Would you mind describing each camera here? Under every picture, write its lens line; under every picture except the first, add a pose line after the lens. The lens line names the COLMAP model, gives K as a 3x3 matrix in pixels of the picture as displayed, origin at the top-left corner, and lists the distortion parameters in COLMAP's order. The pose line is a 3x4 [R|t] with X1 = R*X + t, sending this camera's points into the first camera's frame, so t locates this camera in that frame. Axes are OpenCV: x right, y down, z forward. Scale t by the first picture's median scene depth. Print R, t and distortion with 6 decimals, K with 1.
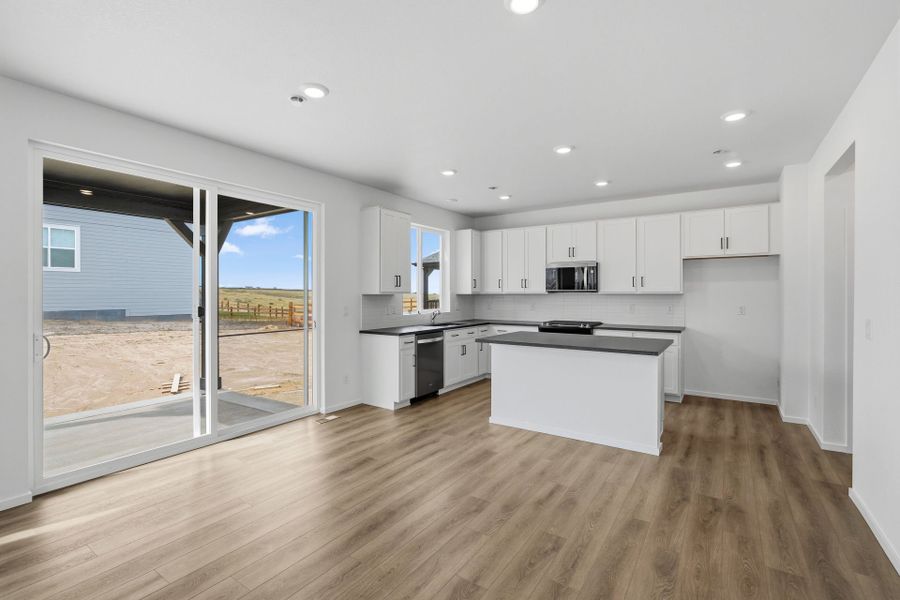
lens RADIAL K [[407.7, 0, 455.4], [0, 407.7, 295.7], [0, 0, 1]] dist [-0.003884, 0.001227]
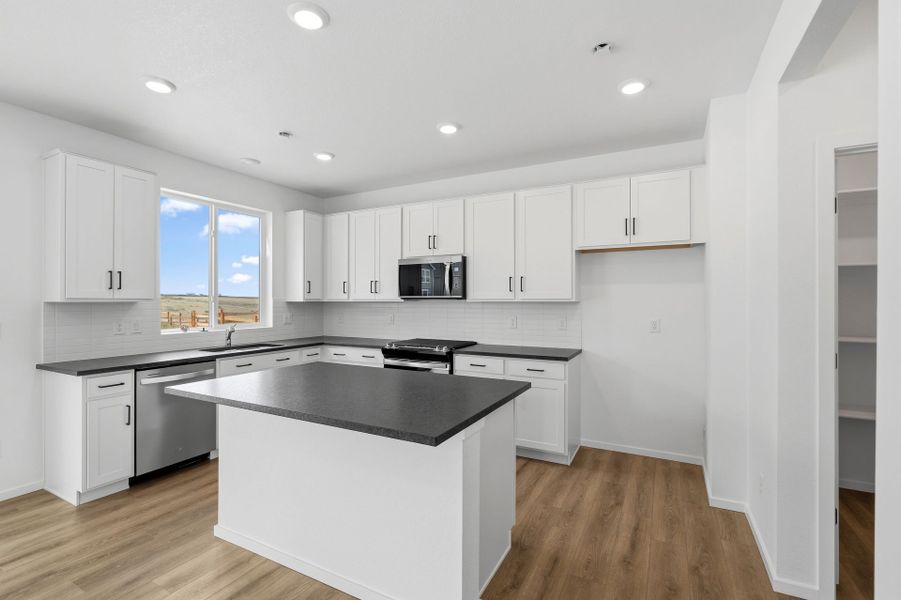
lens RADIAL K [[408.1, 0, 453.9], [0, 408.1, 302.5], [0, 0, 1]] dist [-0.003884, 0.001227]
pose [[0.993798, 0.000758, 0.111195, 0.276841], [-0.000560, 0.999998, -0.001815, -0.001951], [-0.111196, 0.001741, 0.993797, 0.337757]]
